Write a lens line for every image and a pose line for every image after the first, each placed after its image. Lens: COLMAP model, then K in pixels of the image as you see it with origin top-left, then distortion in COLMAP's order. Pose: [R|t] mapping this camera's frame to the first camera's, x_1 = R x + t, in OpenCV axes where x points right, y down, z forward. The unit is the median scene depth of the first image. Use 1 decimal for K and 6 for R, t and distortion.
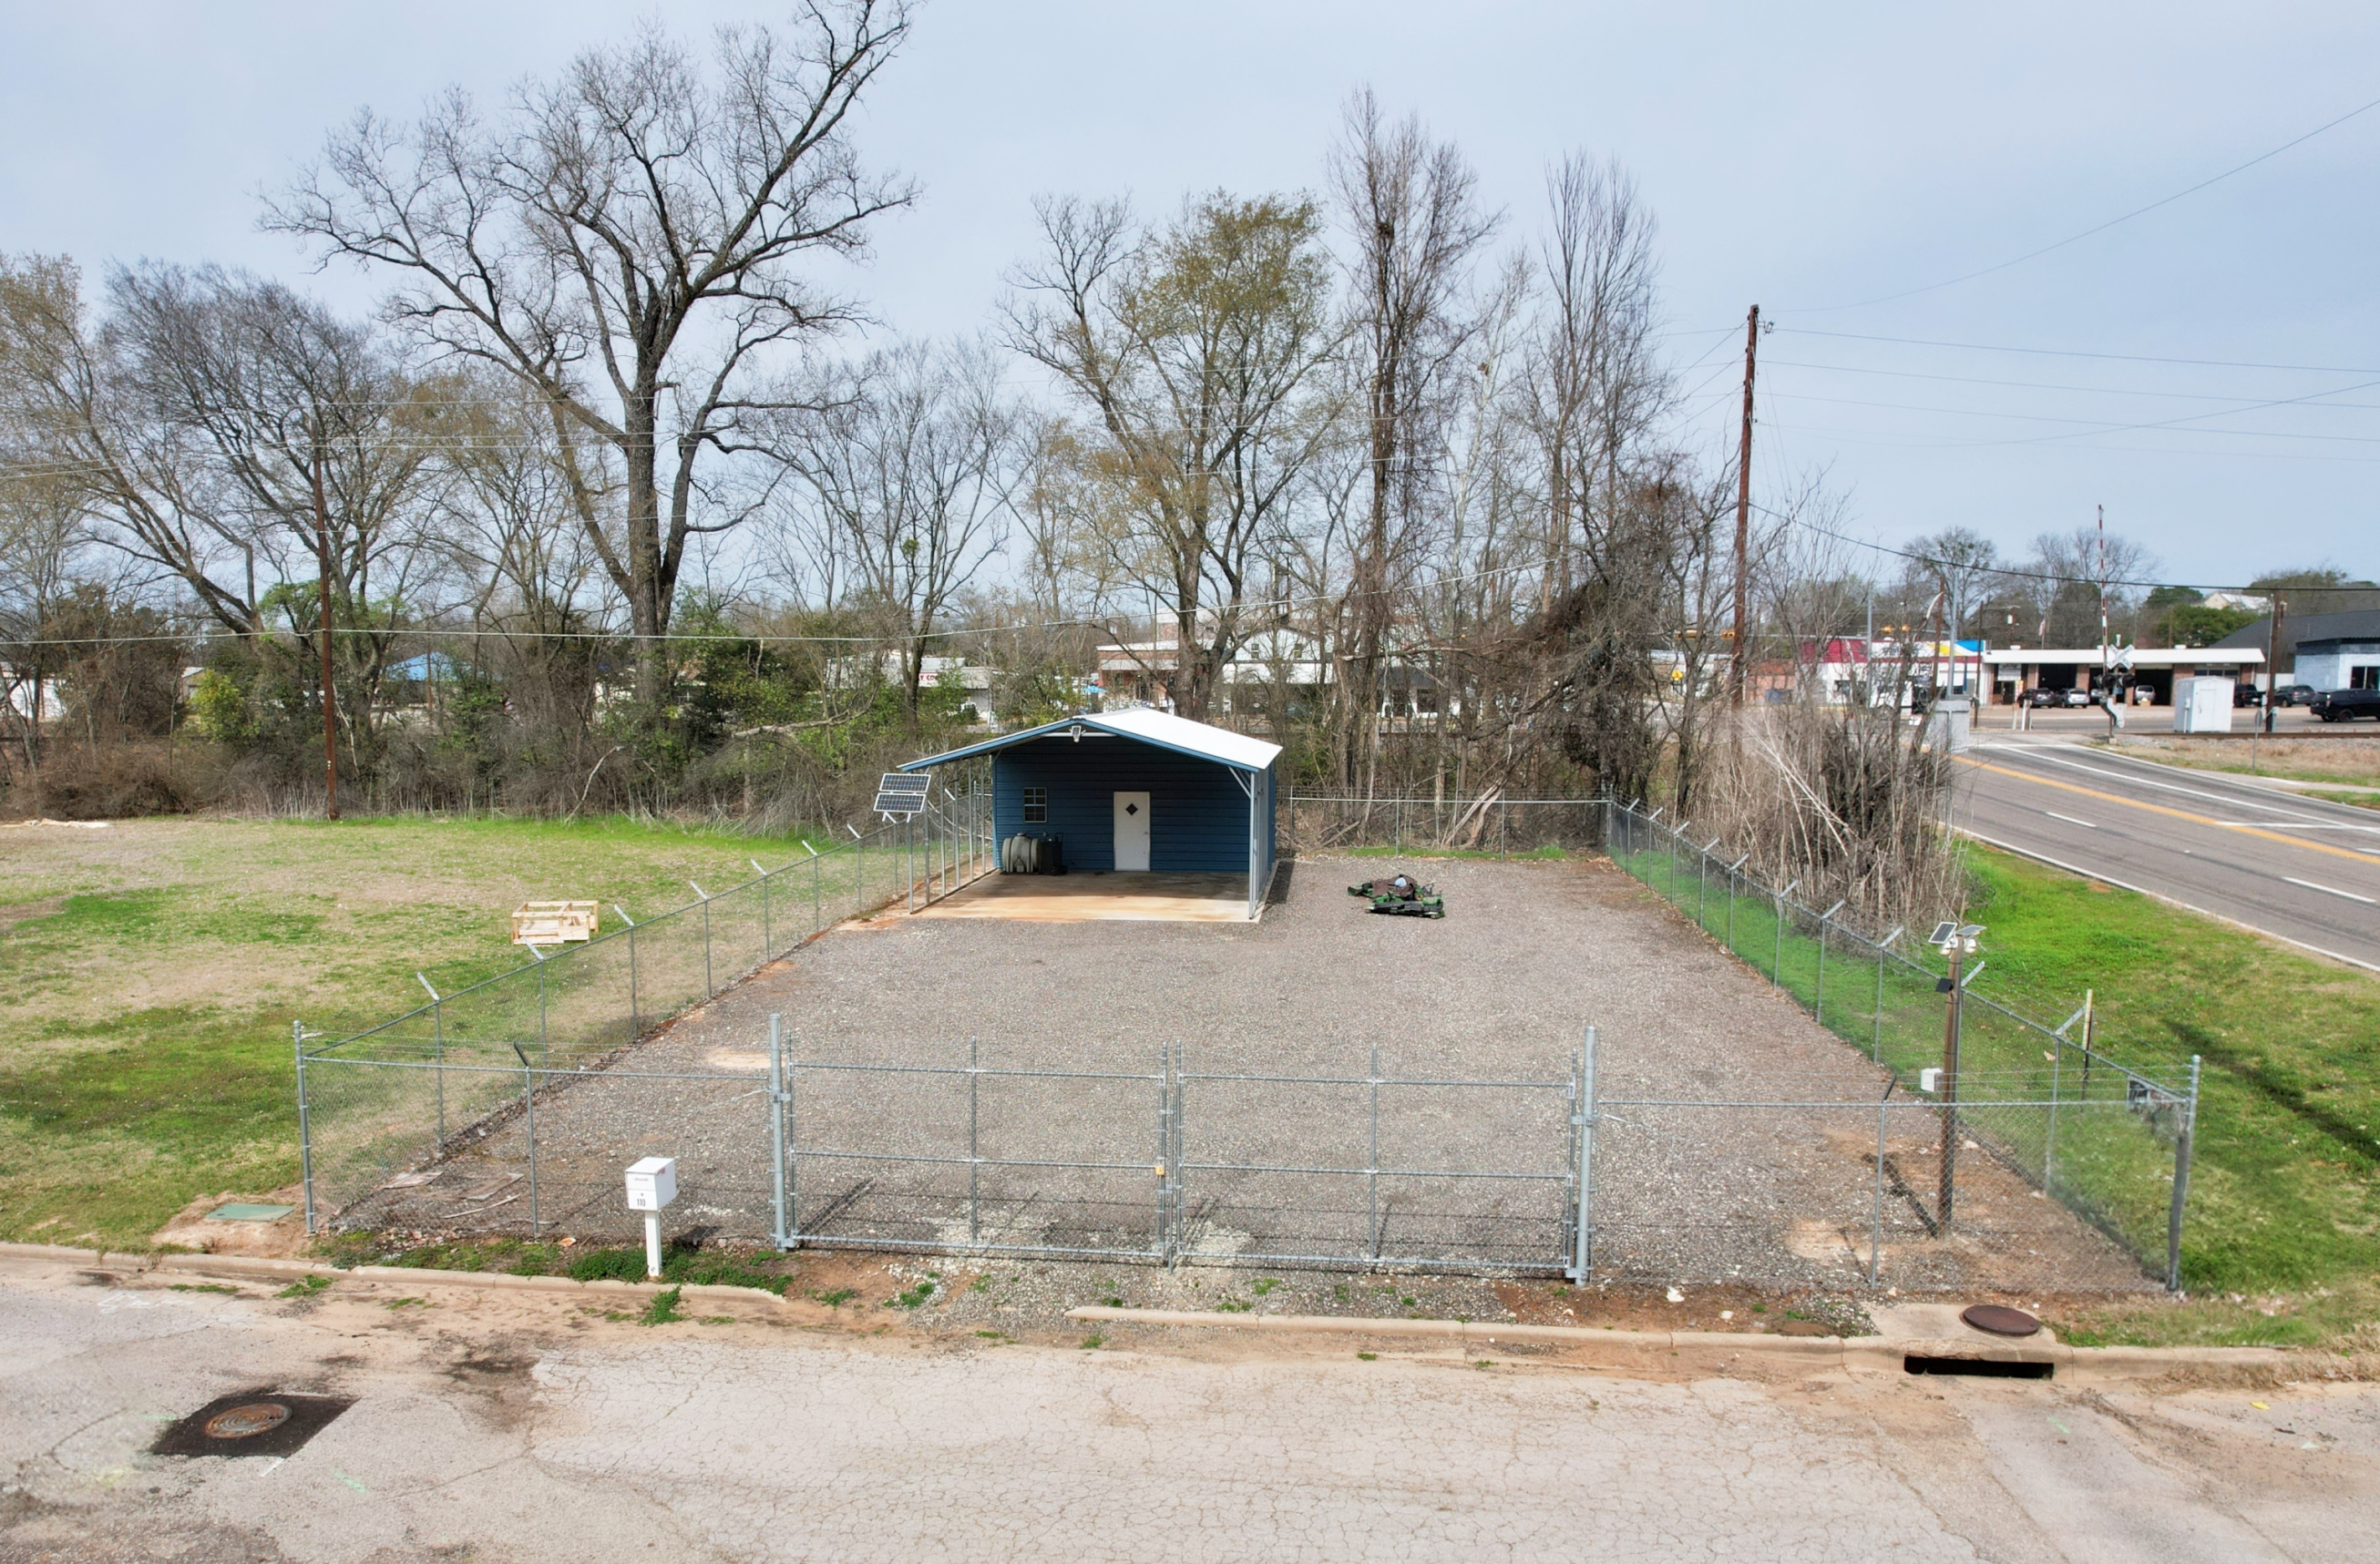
lens RADIAL K [[1744.9, 0, 1097.0], [0, 1744.9, 884.4], [0, 0, 1]] dist [-0.071691, 0.057056]
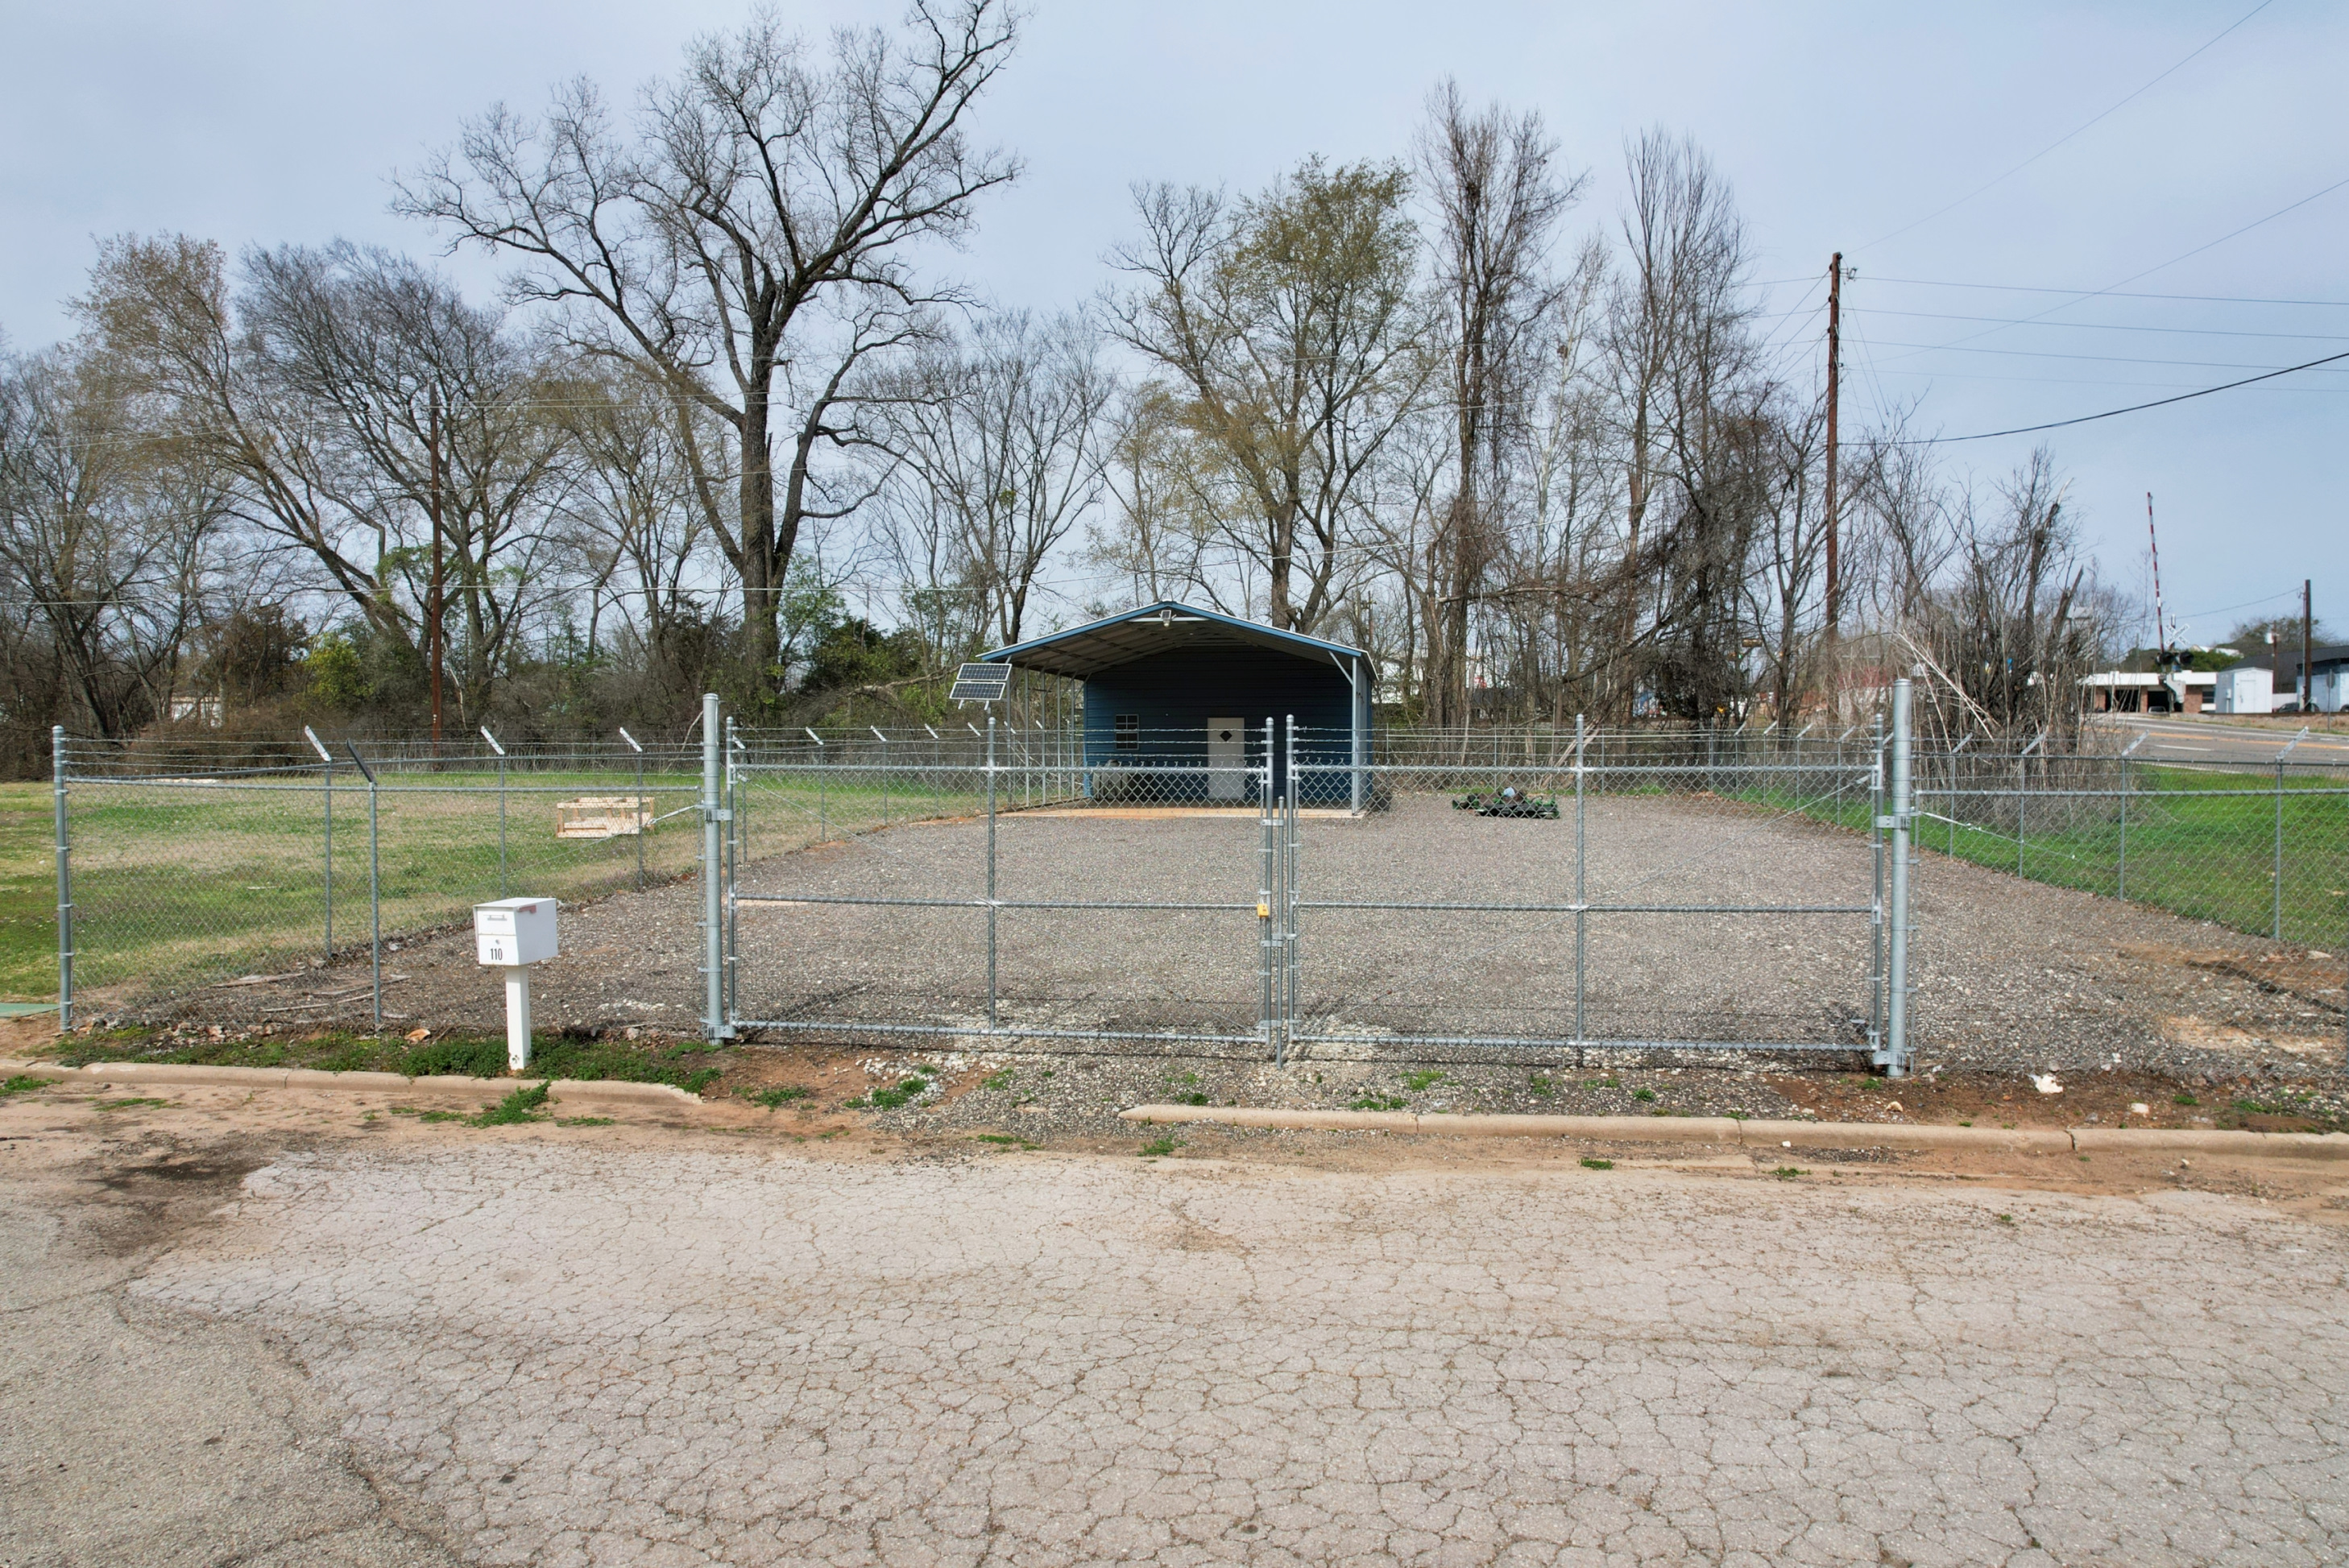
lens RADIAL K [[1539.5, 0, 1195.9], [0, 1539.5, 785.9], [0, 0, 1]] dist [-0.084438, 0.079381]
pose [[1.000000, 0.000458, -0.000745, 0.003566], [-0.000523, 0.996032, -0.088997, 0.058272], [0.000702, 0.088997, 0.996032, 0.138184]]
